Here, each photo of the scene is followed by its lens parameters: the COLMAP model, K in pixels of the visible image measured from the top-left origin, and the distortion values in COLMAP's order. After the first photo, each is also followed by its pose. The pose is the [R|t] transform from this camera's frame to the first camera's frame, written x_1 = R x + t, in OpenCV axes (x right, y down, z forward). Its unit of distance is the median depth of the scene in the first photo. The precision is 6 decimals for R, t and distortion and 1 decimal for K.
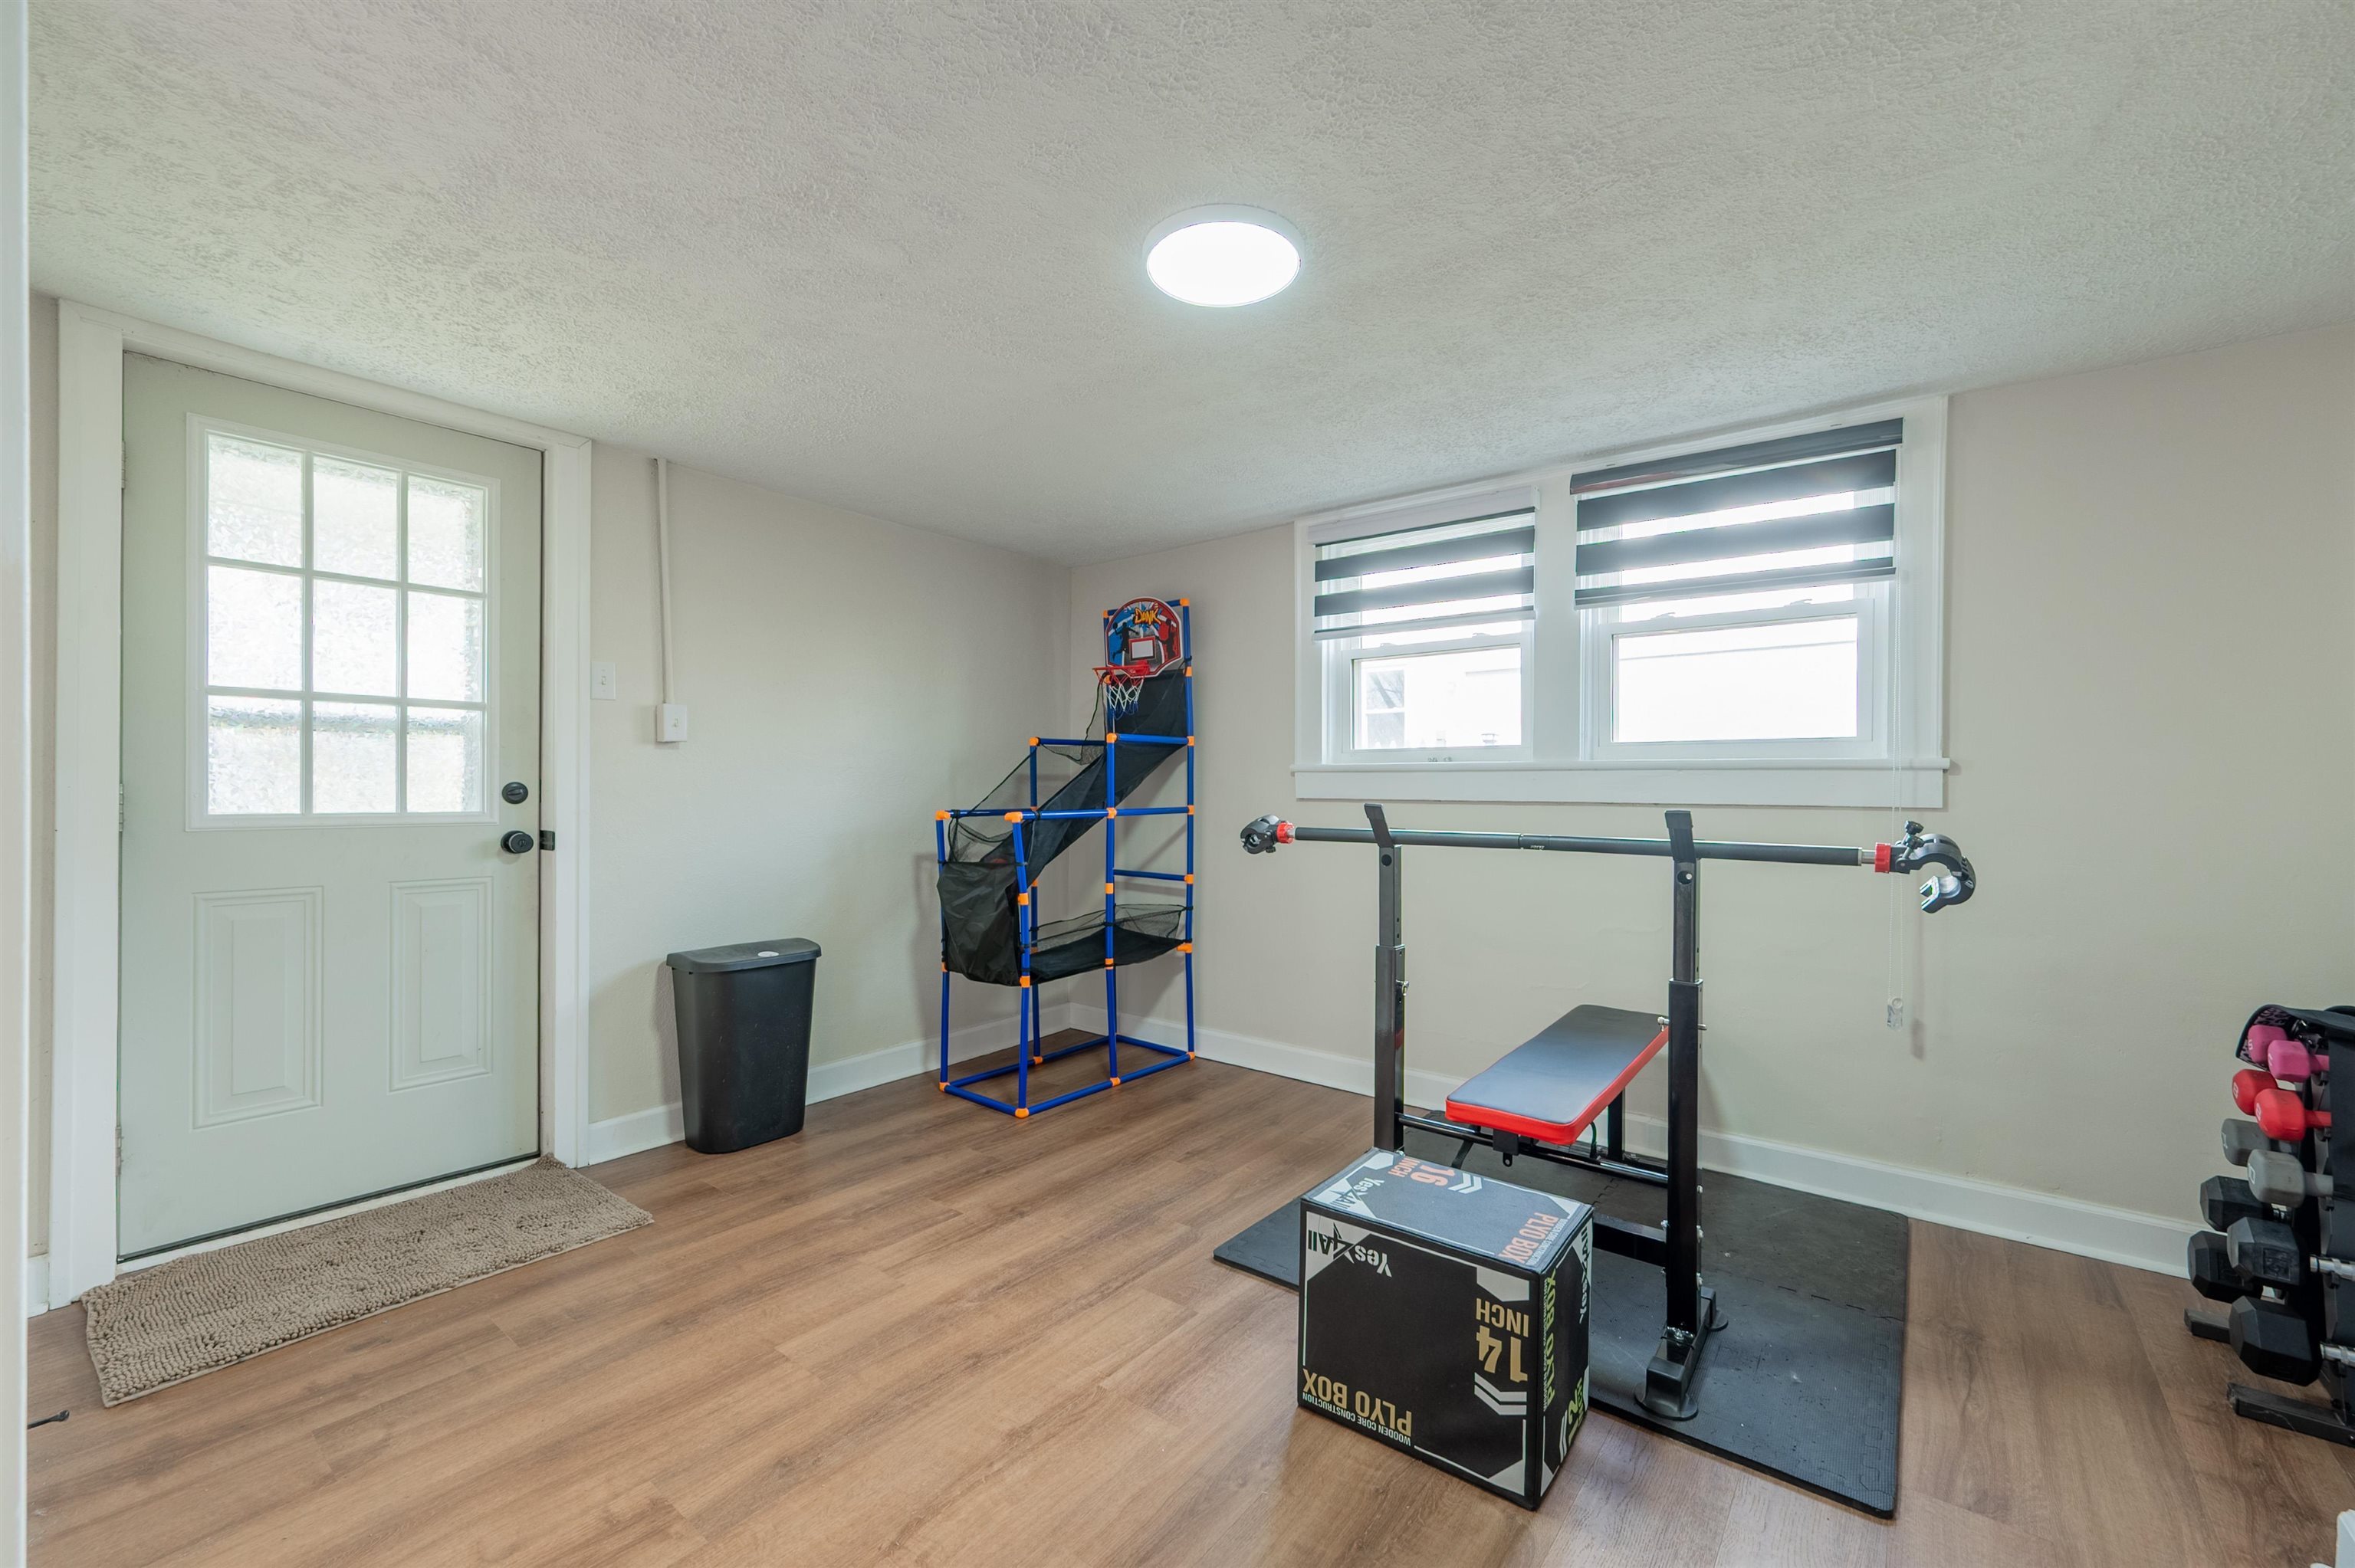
lens RADIAL K [[951.5, 0, 1197.3], [0, 951.5, 789.0], [0, 0, 1]] dist [0.000851, 0.000162]
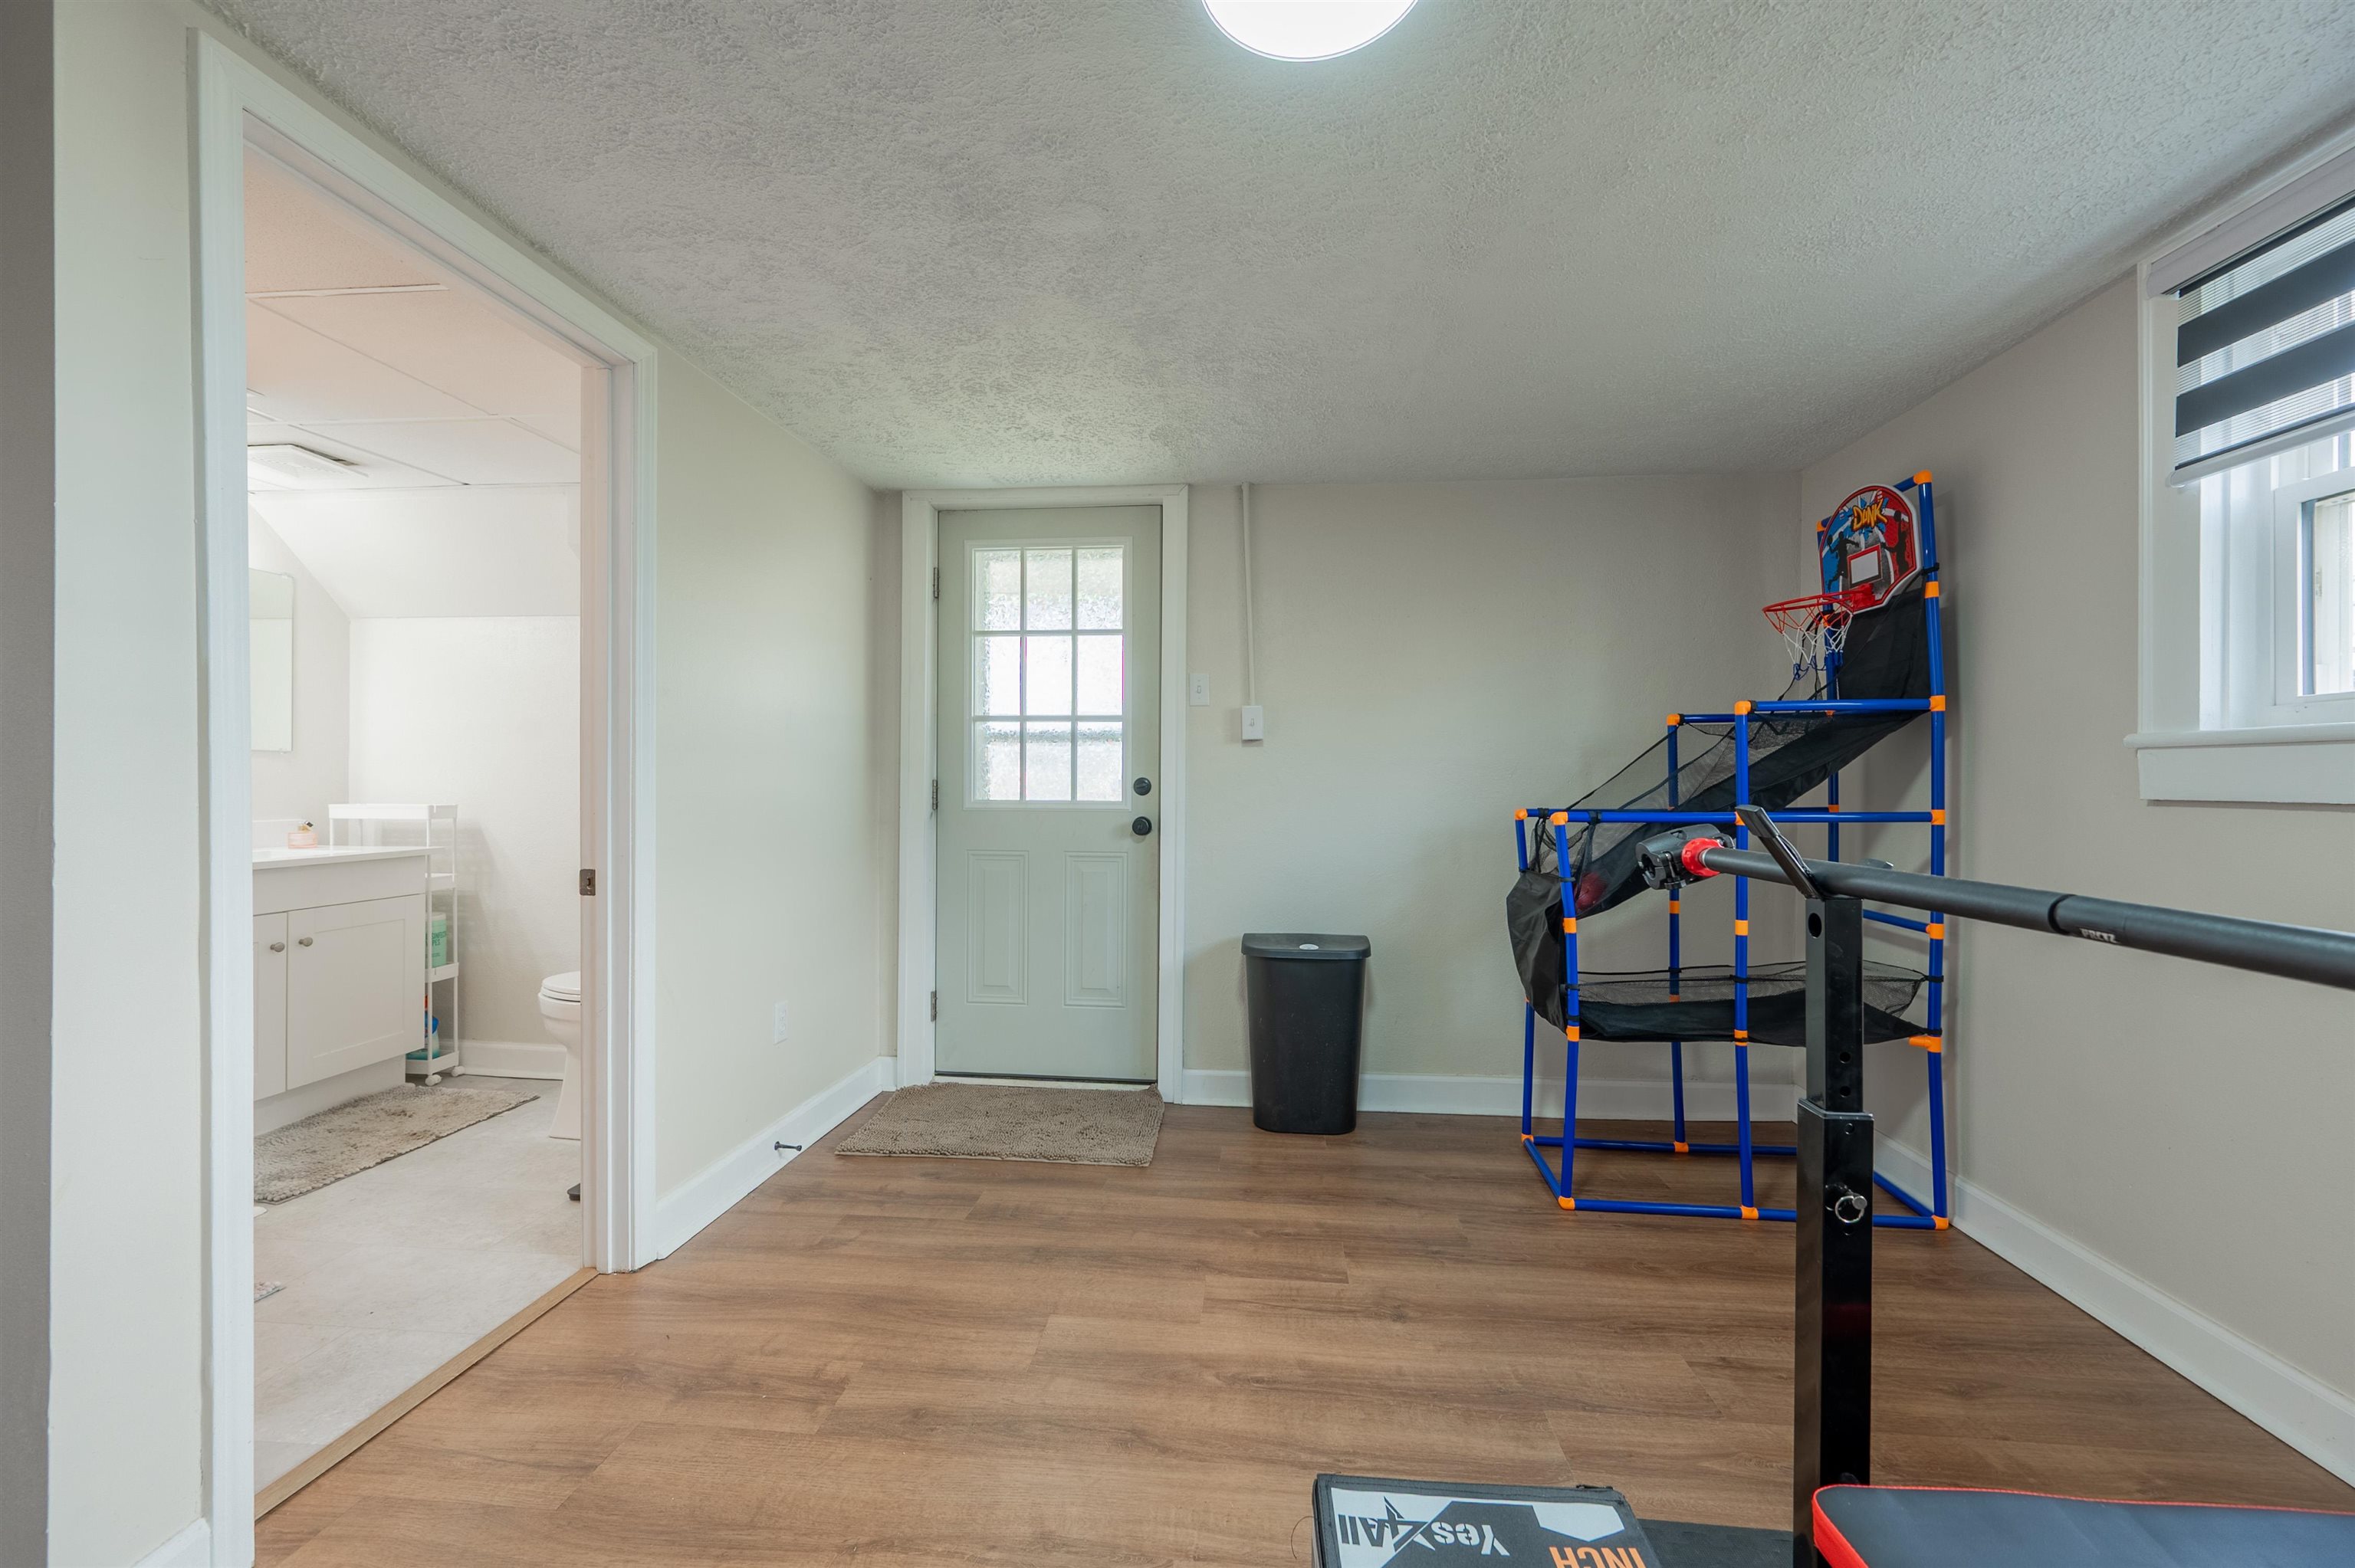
lens RADIAL K [[939.0, 0, 1181.8], [0, 939.0, 787.6], [0, 0, 1]] dist [0.001402, 0.000118]
pose [[0.535563, 0.001017, -0.844495, 0.369006], [-0.001838, 0.999998, 0.000039, 0.006160], [0.844493, 0.001531, 0.535564, 0.417068]]
